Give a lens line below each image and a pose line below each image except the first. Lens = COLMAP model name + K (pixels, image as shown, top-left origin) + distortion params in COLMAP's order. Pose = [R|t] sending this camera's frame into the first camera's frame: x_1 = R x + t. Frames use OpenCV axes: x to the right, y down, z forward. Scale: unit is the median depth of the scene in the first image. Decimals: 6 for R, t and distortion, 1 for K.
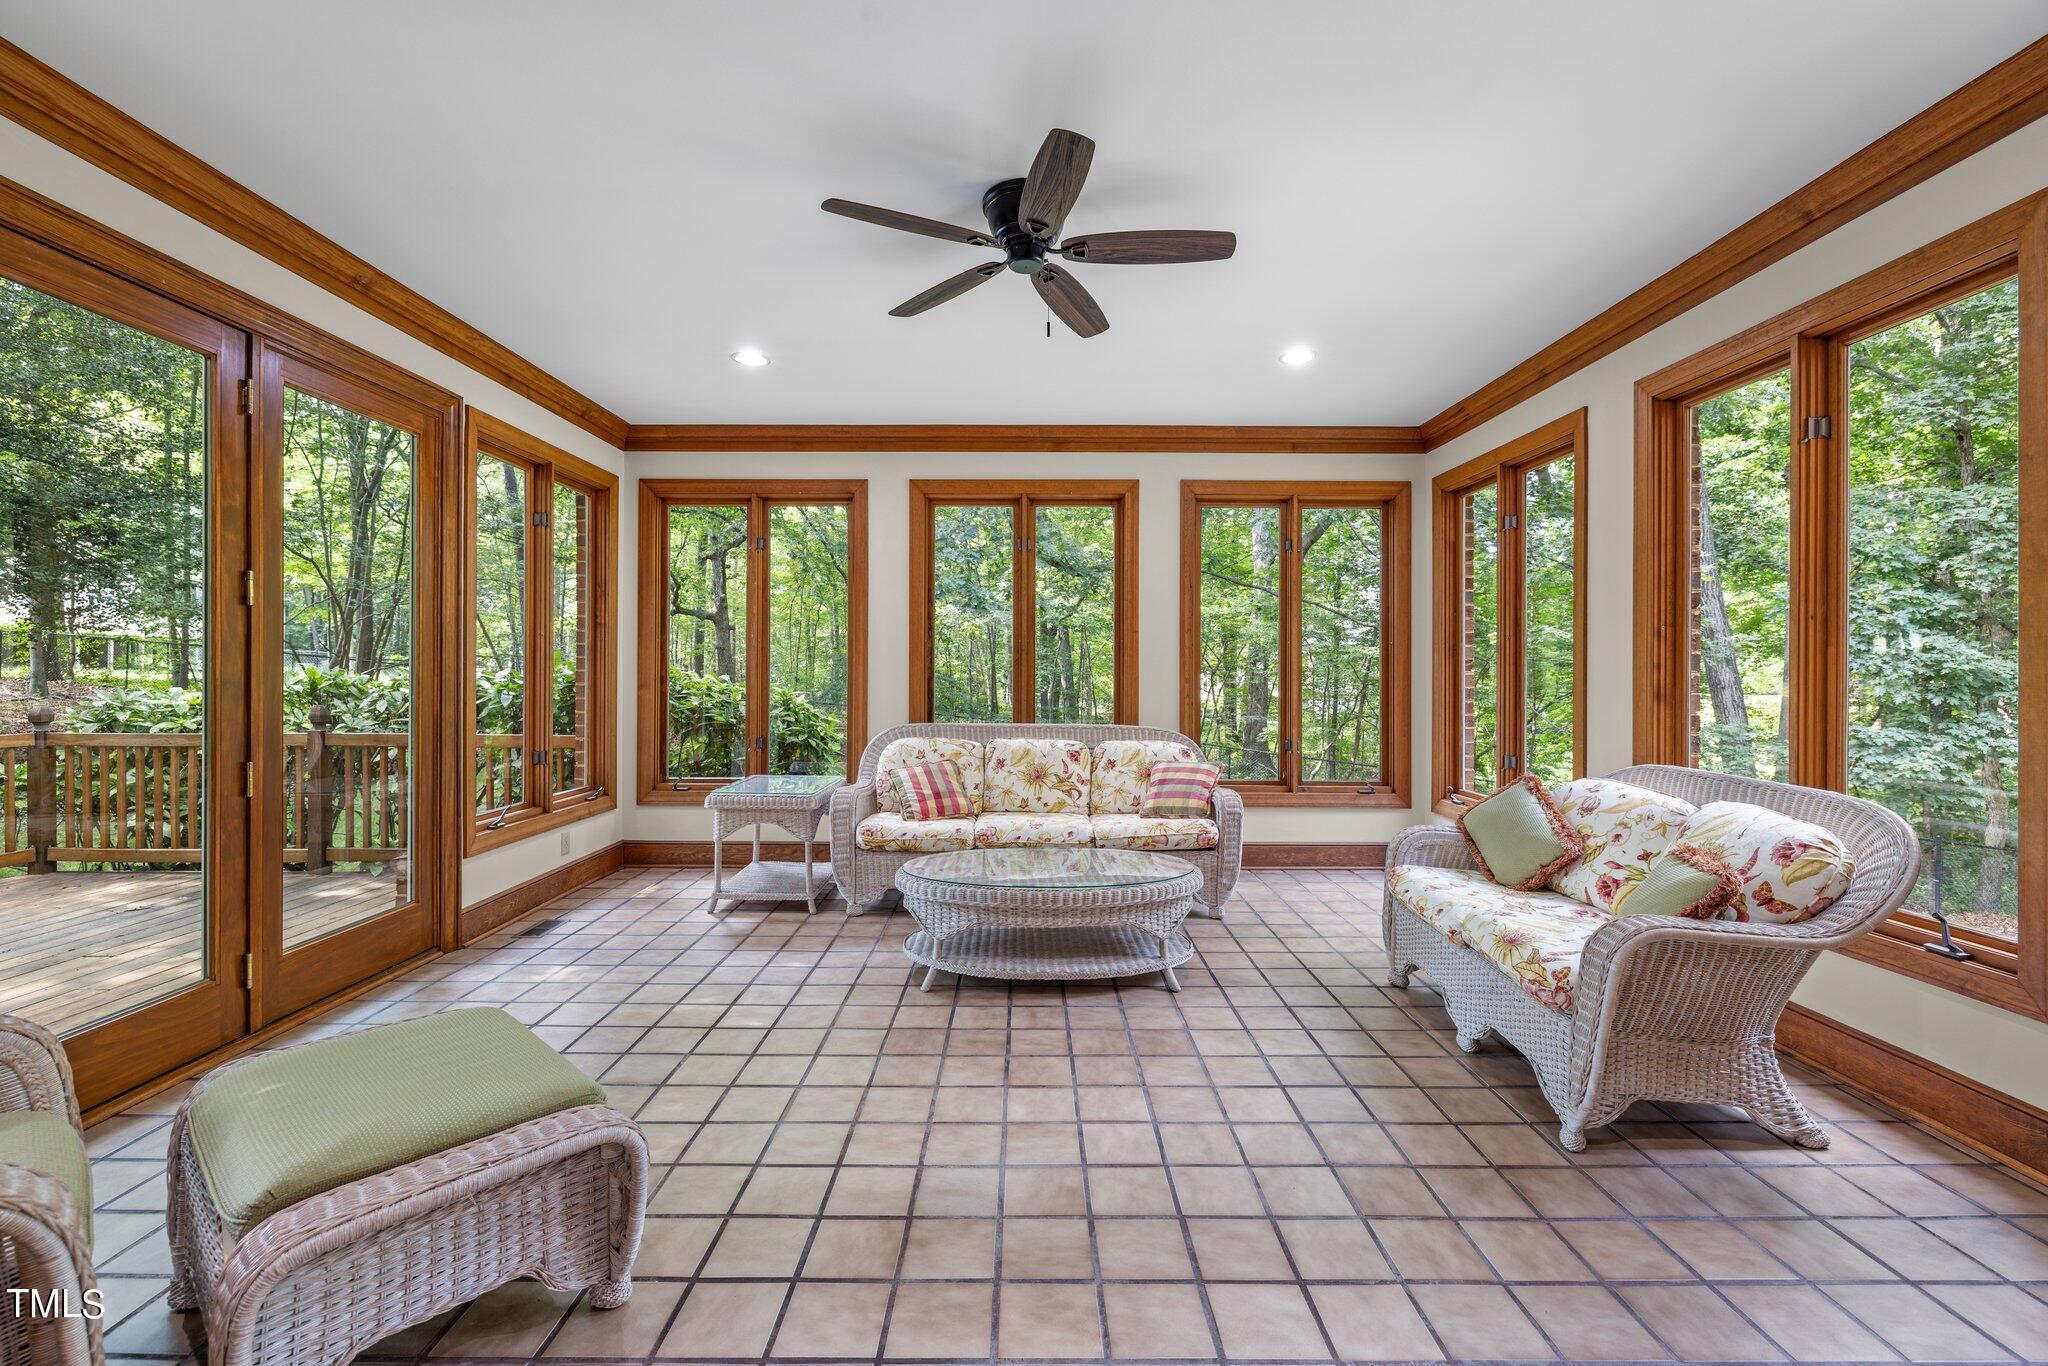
lens RADIAL K [[871.5, 0, 1020.3], [0, 871.5, 673.8], [0, 0, 1]] dist [0.000726, 0.000113]
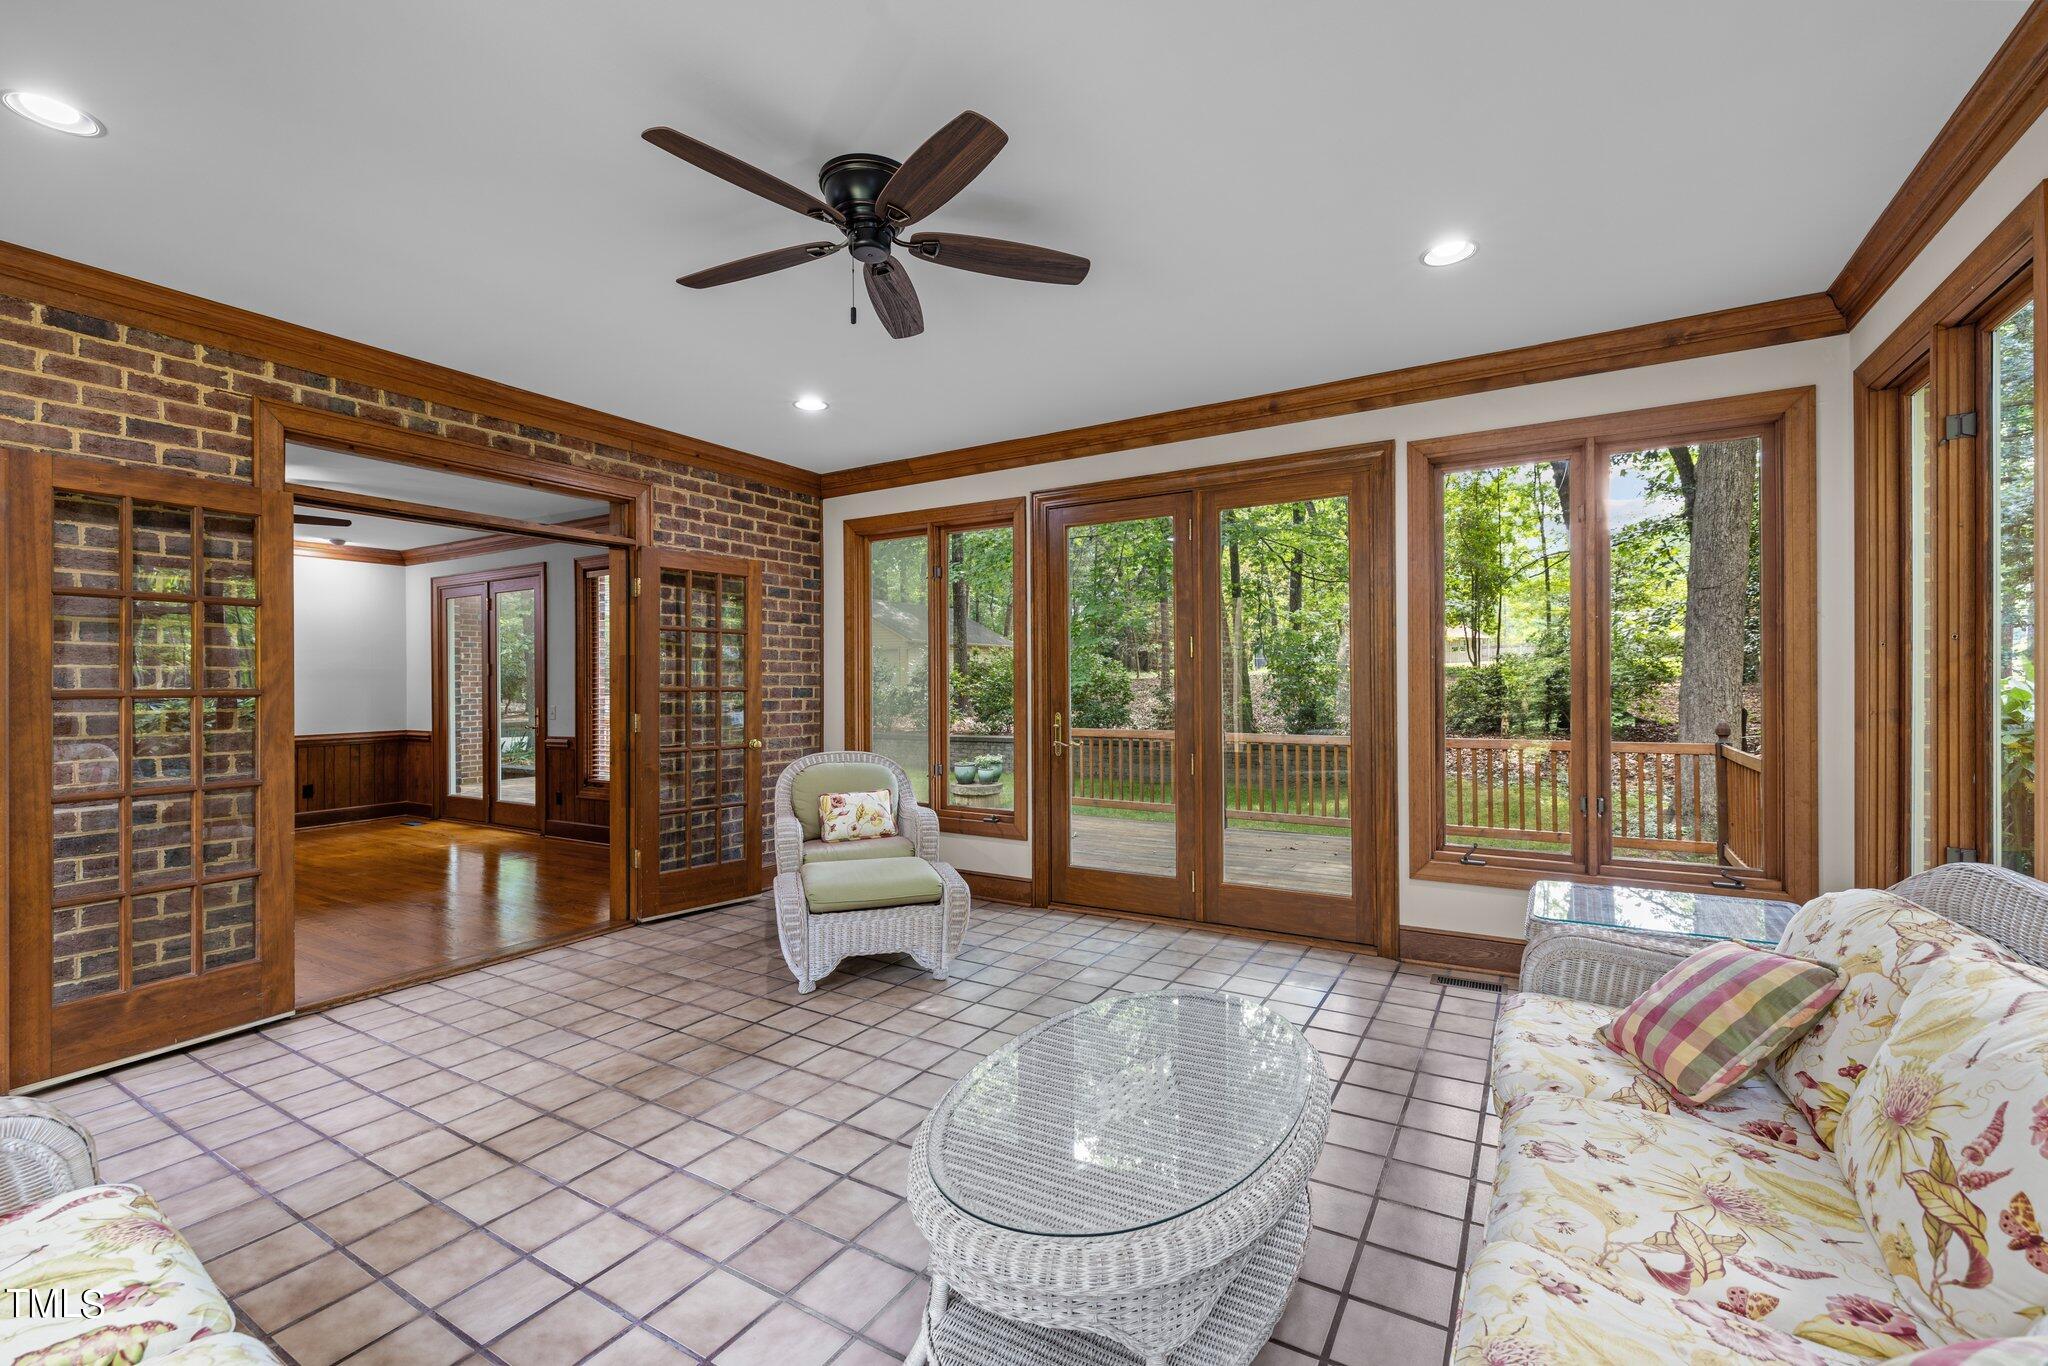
lens RADIAL K [[871.5, 0, 1020.0], [0, 871.5, 684.9], [0, 0, 1]] dist [0.000726, 0.000113]
pose [[-0.518165, 0.001961, -0.855279, 0.493466], [0.004227, 0.999991, -0.000268, -0.020234], [0.855271, -0.003754, -0.518168, 1.143367]]
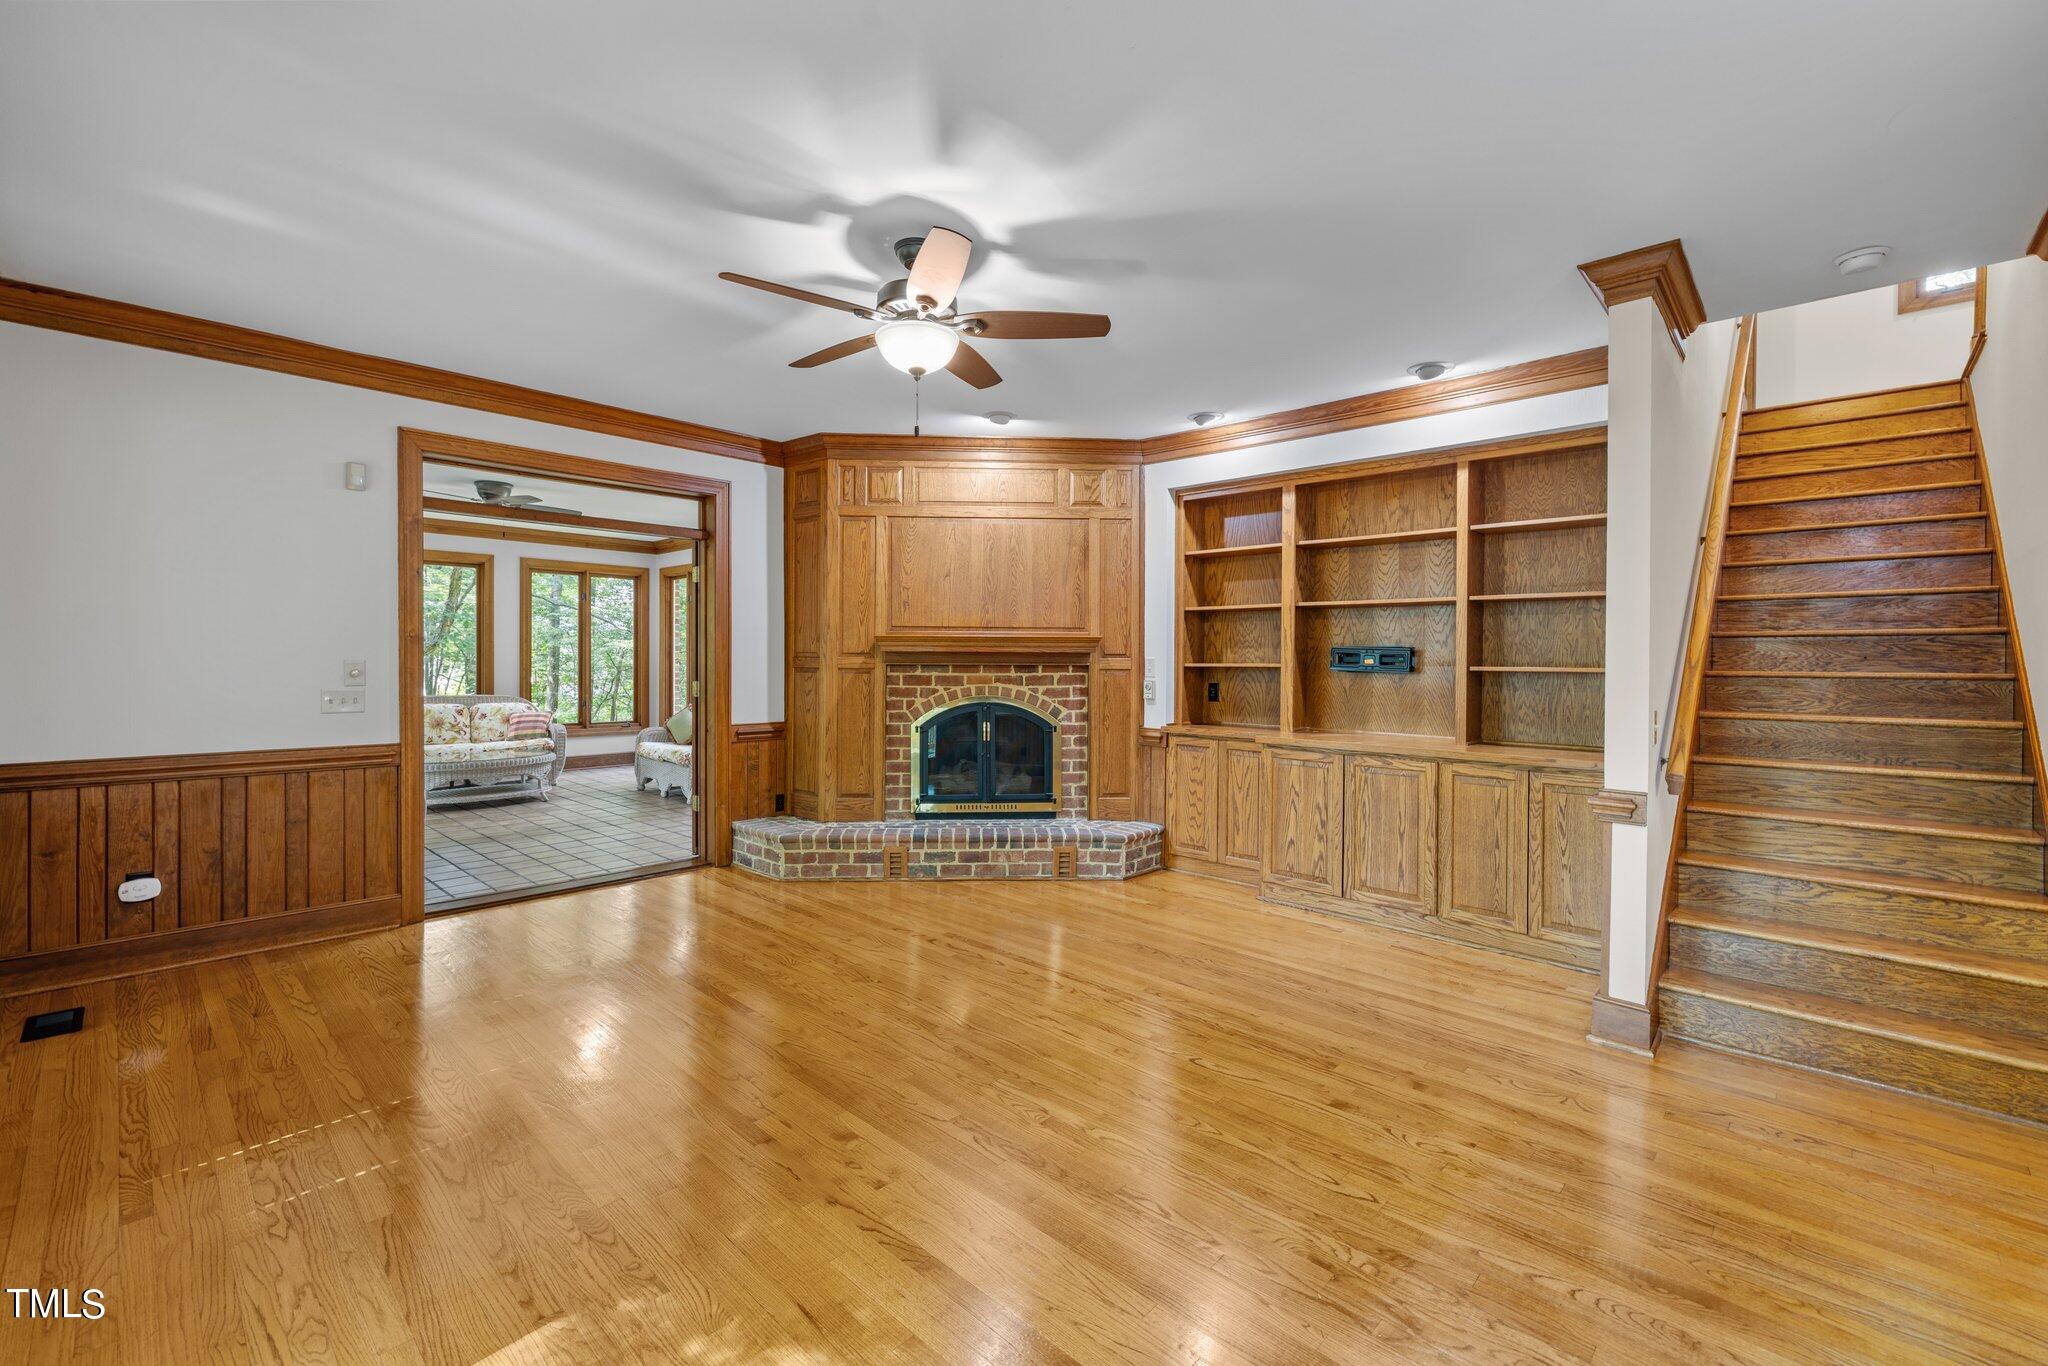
lens RADIAL K [[871.5, 0, 1022.3], [0, 871.5, 668.9], [0, 0, 1]] dist [0.000726, 0.000113]
pose [[0.687906, -0.004180, 0.725788, -0.589635], [-0.004372, 0.999941, 0.009902, -0.022594], [-0.725787, -0.009985, 0.687847, -1.420032]]
